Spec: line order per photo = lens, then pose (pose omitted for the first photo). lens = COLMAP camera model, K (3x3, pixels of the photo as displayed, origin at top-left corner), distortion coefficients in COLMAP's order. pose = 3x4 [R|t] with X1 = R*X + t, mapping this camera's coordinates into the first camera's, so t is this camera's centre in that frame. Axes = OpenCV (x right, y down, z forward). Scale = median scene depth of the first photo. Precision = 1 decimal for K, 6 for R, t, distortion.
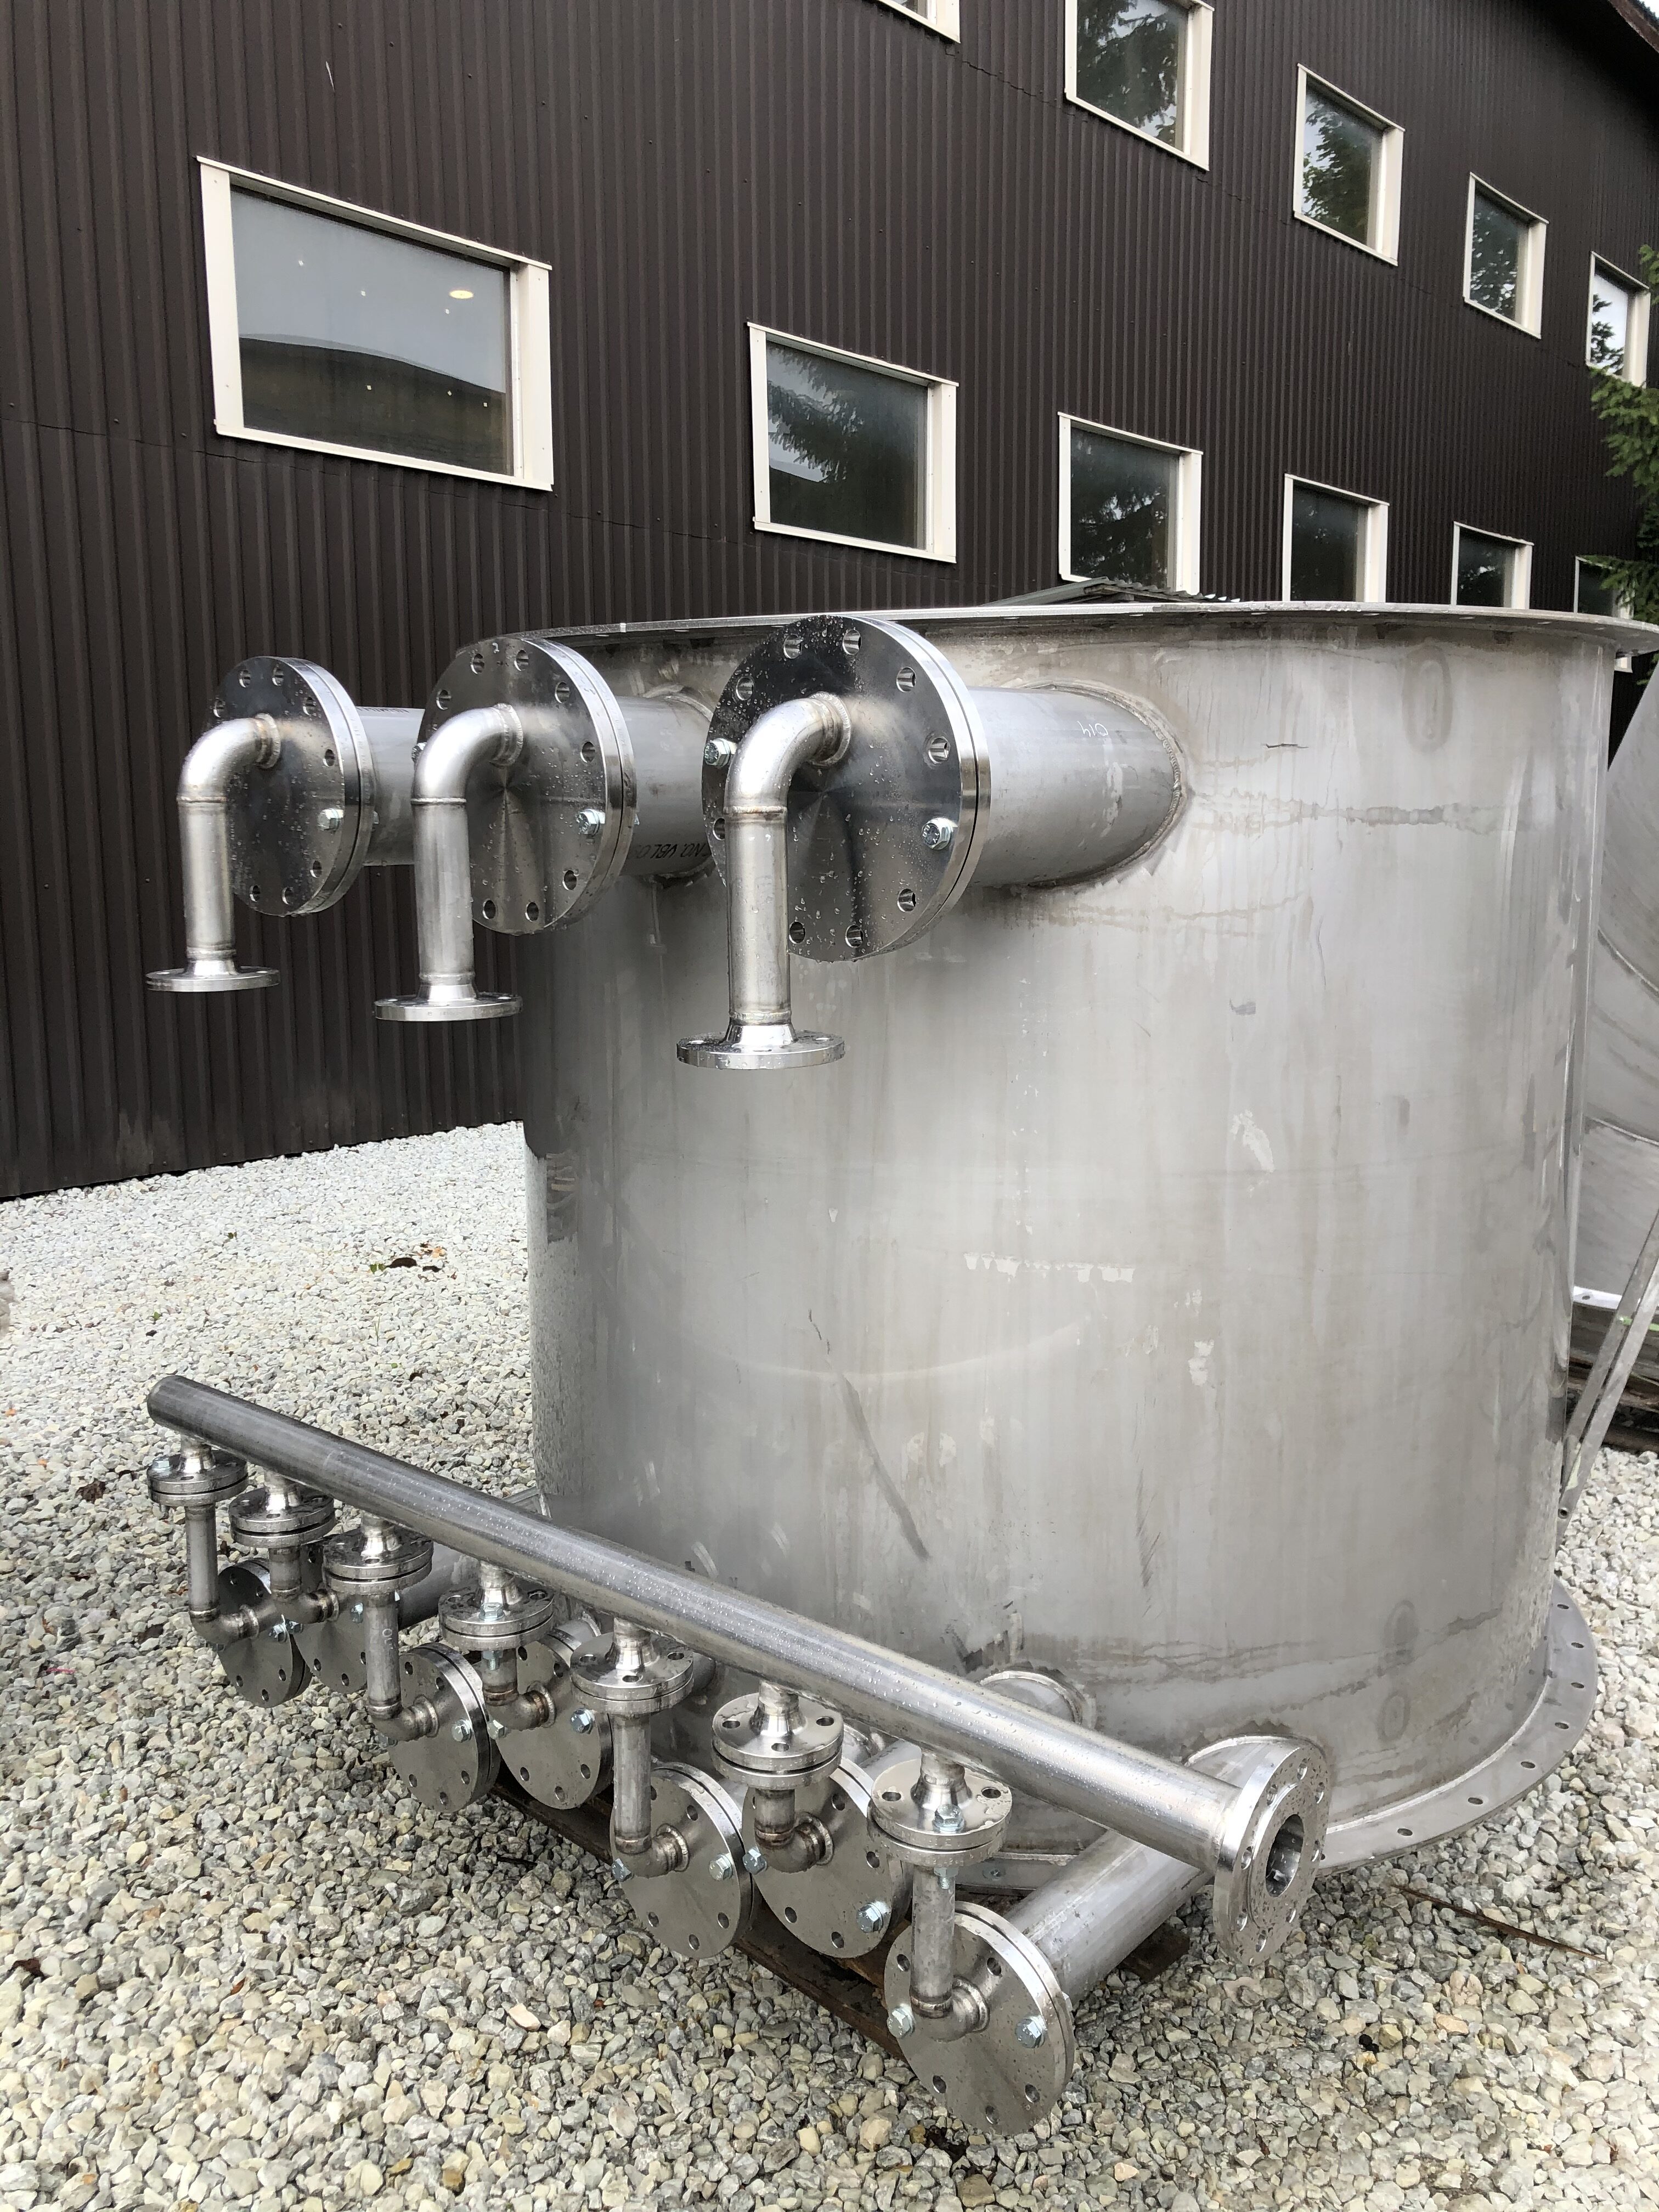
lens RADIAL K [[1891.7, 0, 829.5], [0, 1891.7, 1106.0], [0, 0, 1]] dist [0.081043, -0.120587]
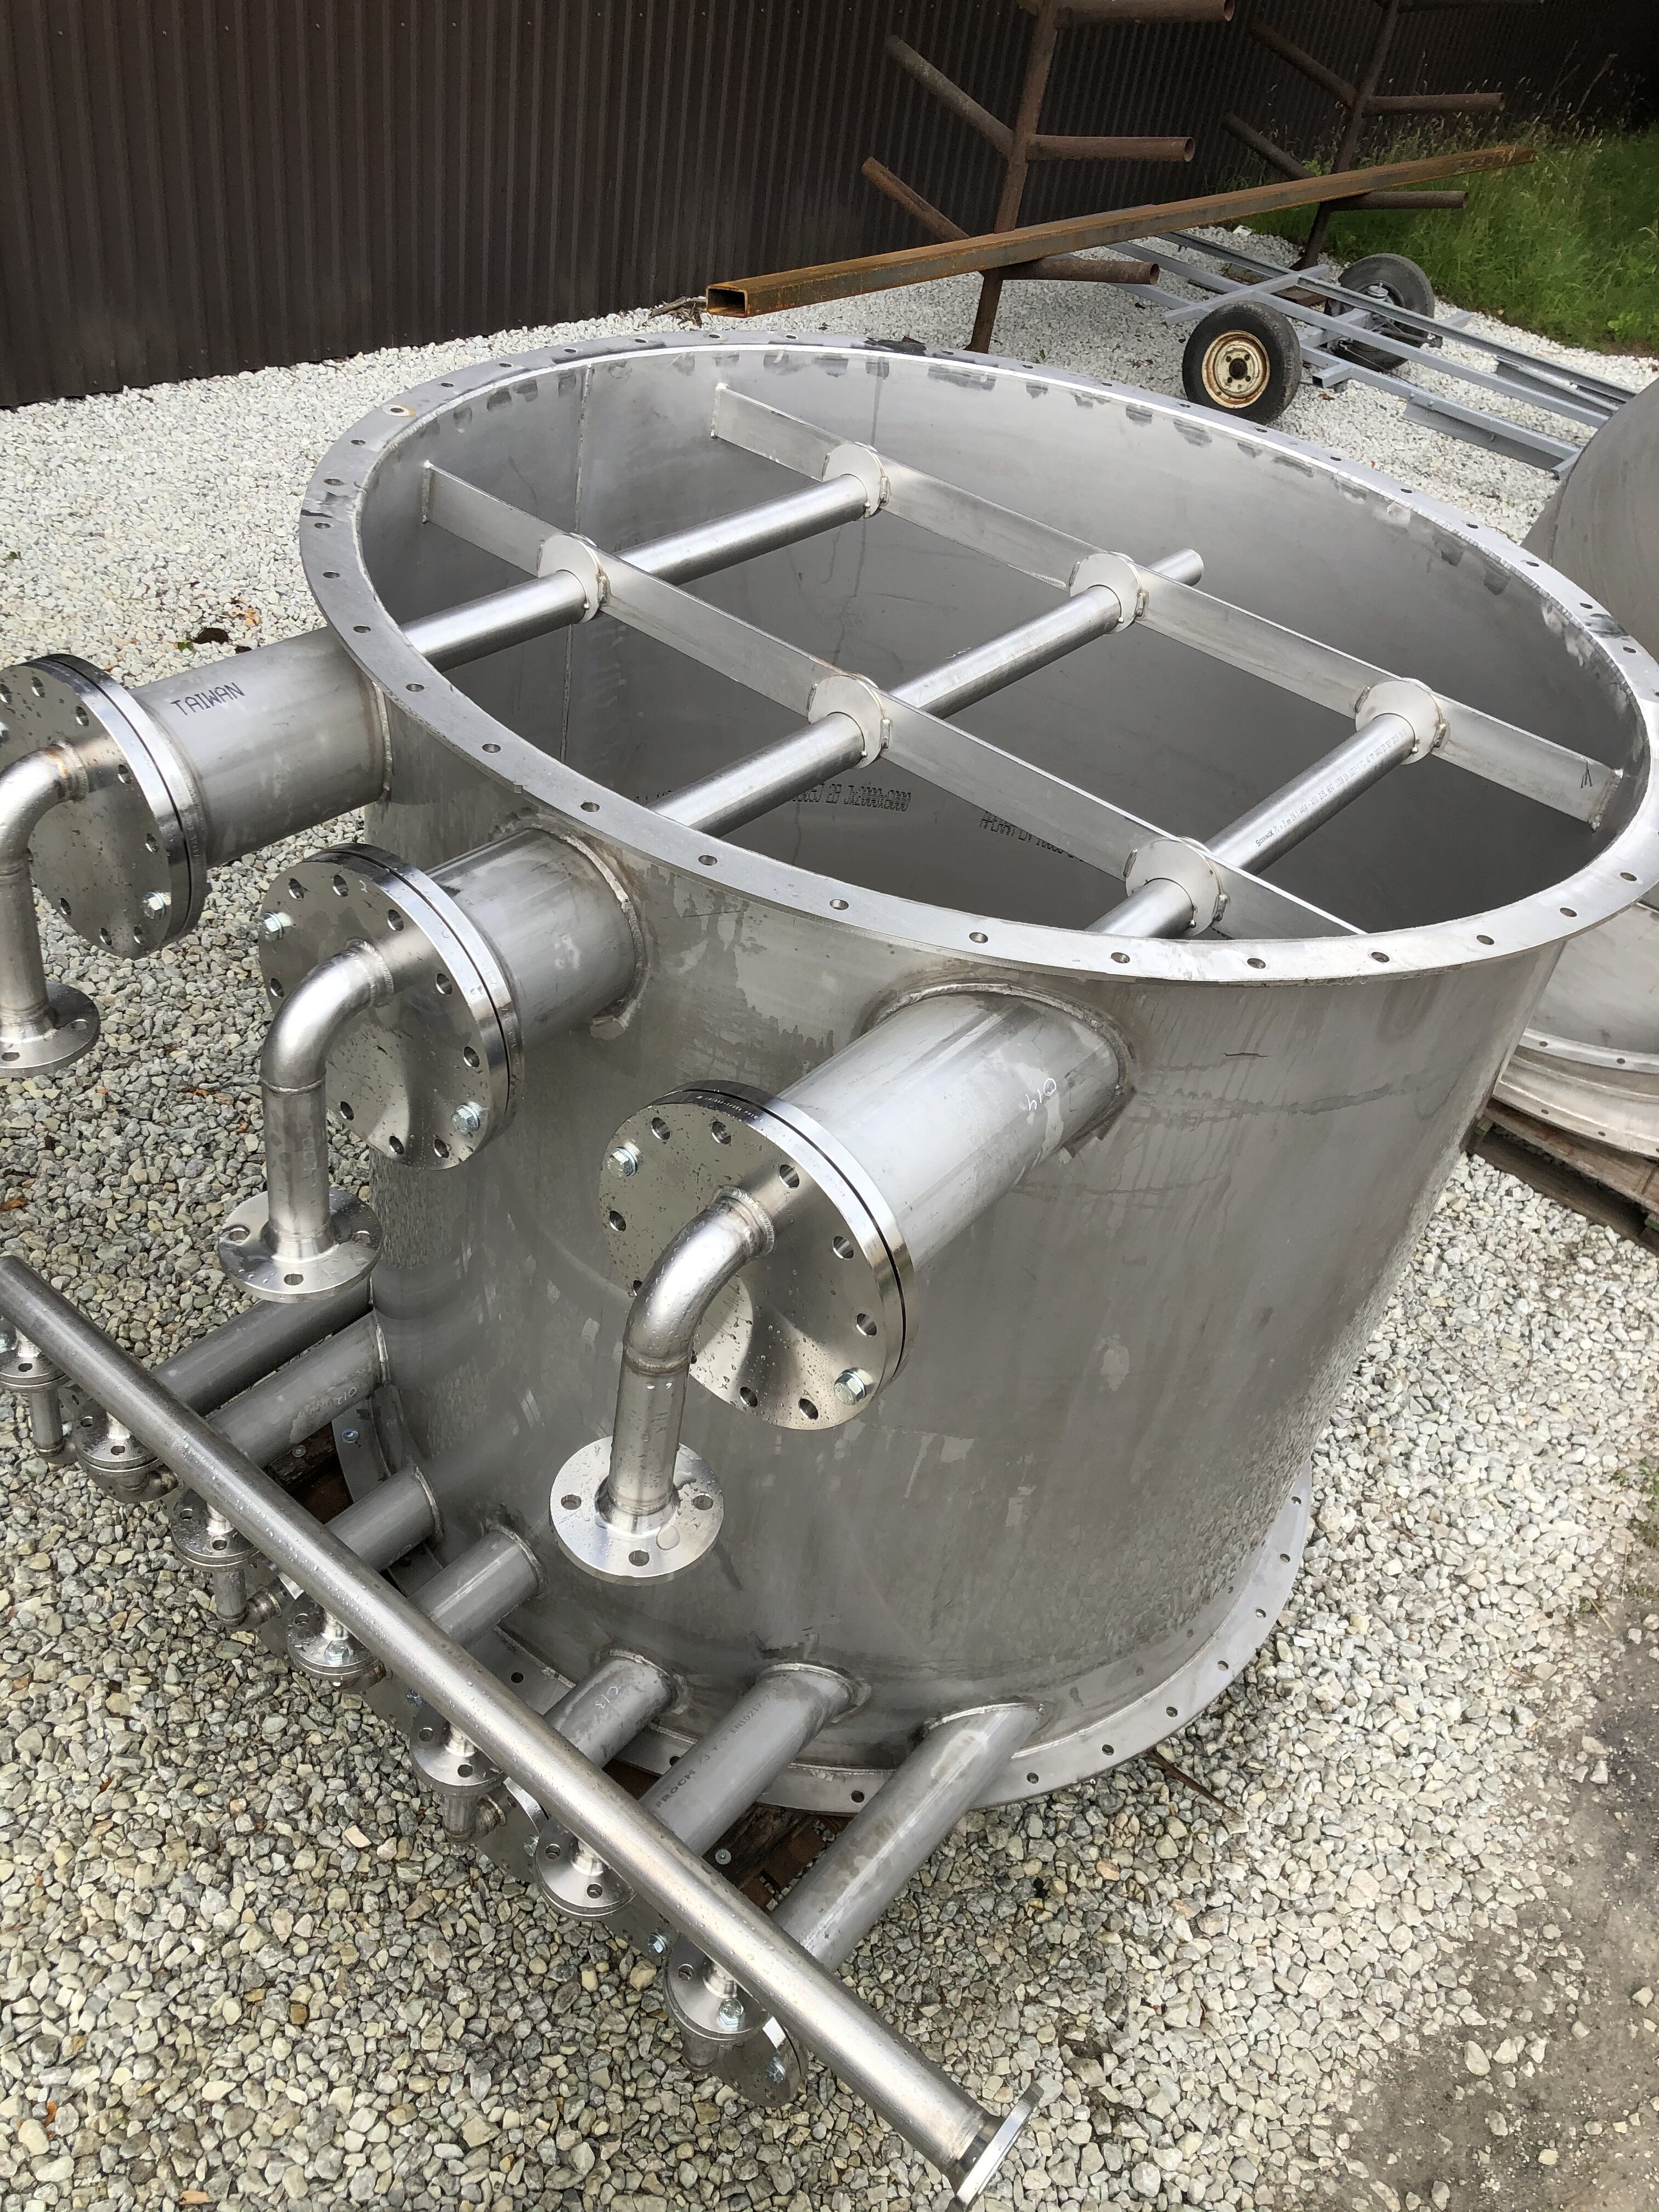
lens RADIAL K [[1886.0, 0, 829.5], [0, 1886.0, 1106.0], [0, 0, 1]] dist [0.005860, 0.010204]
pose [[0.987146, 0.095500, 0.128150, -0.065149], [-0.148183, 0.847287, 0.510046, -0.570401], [-0.059870, -0.522479, 0.850548, 0.225360]]
